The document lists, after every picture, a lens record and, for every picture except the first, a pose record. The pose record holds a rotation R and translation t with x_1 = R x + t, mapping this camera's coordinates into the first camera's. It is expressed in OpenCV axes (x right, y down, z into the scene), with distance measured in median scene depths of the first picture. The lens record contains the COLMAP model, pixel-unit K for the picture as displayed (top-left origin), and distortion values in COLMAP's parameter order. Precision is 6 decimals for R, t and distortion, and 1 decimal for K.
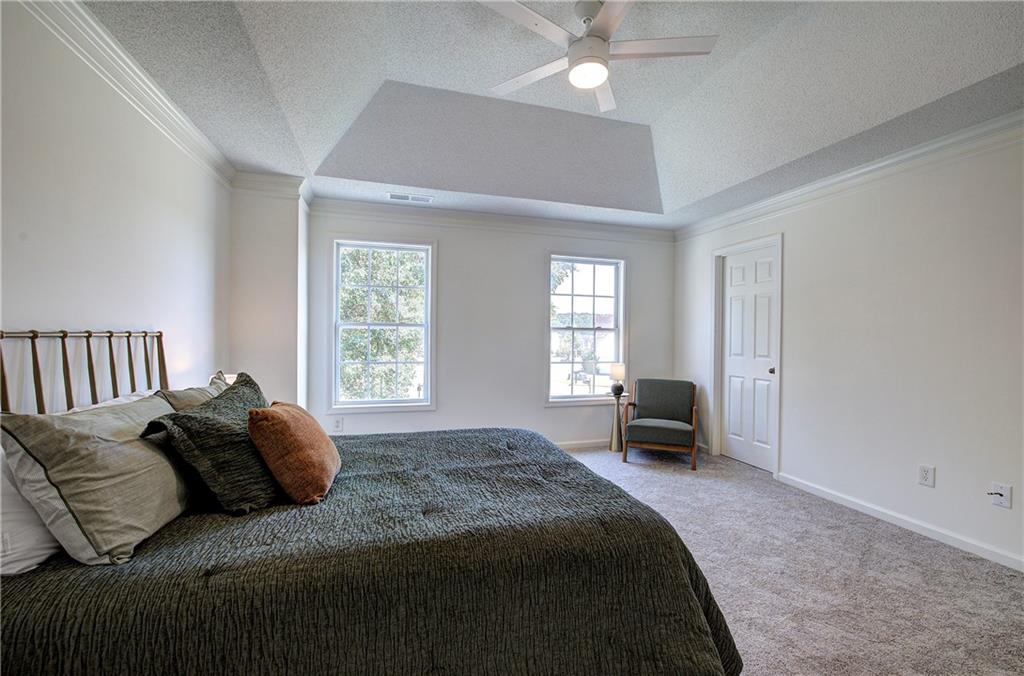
lens RADIAL K [[430.8, 0, 518.7], [0, 430.8, 335.3], [0, 0, 1]] dist [-0.002266, -0.000267]
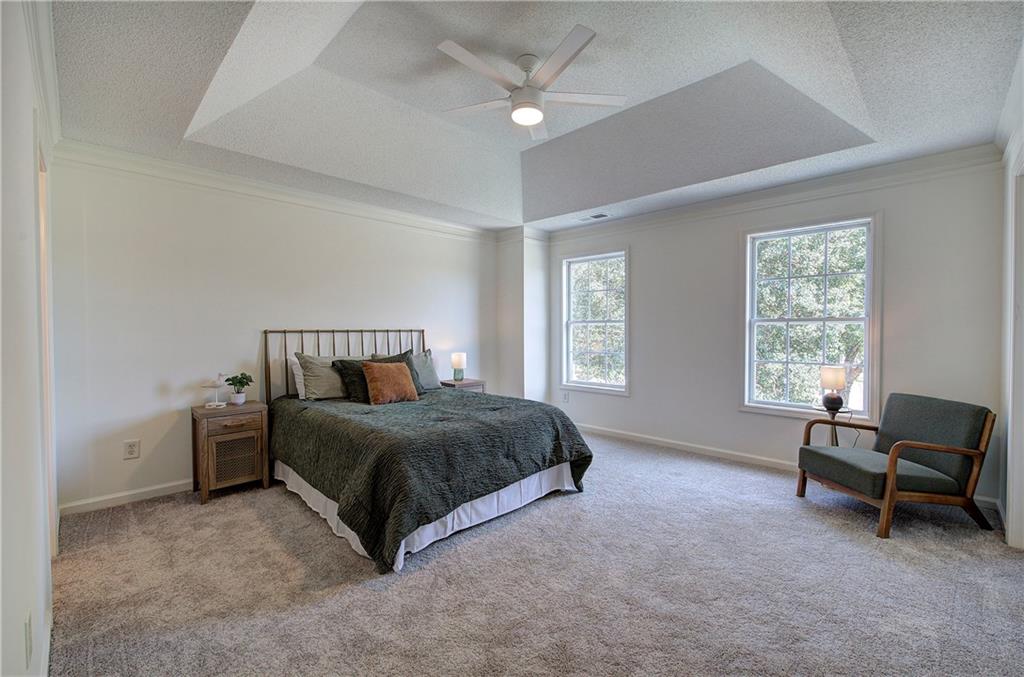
lens RADIAL K [[430.8, 0, 518.7], [0, 430.8, 335.8], [0, 0, 1]] dist [-0.002266, -0.000267]
pose [[0.484072, 0.001556, -0.875027, 0.677320], [0.004964, 0.999977, 0.004525, 0.008569], [0.875014, -0.006534, 0.484053, 0.212865]]
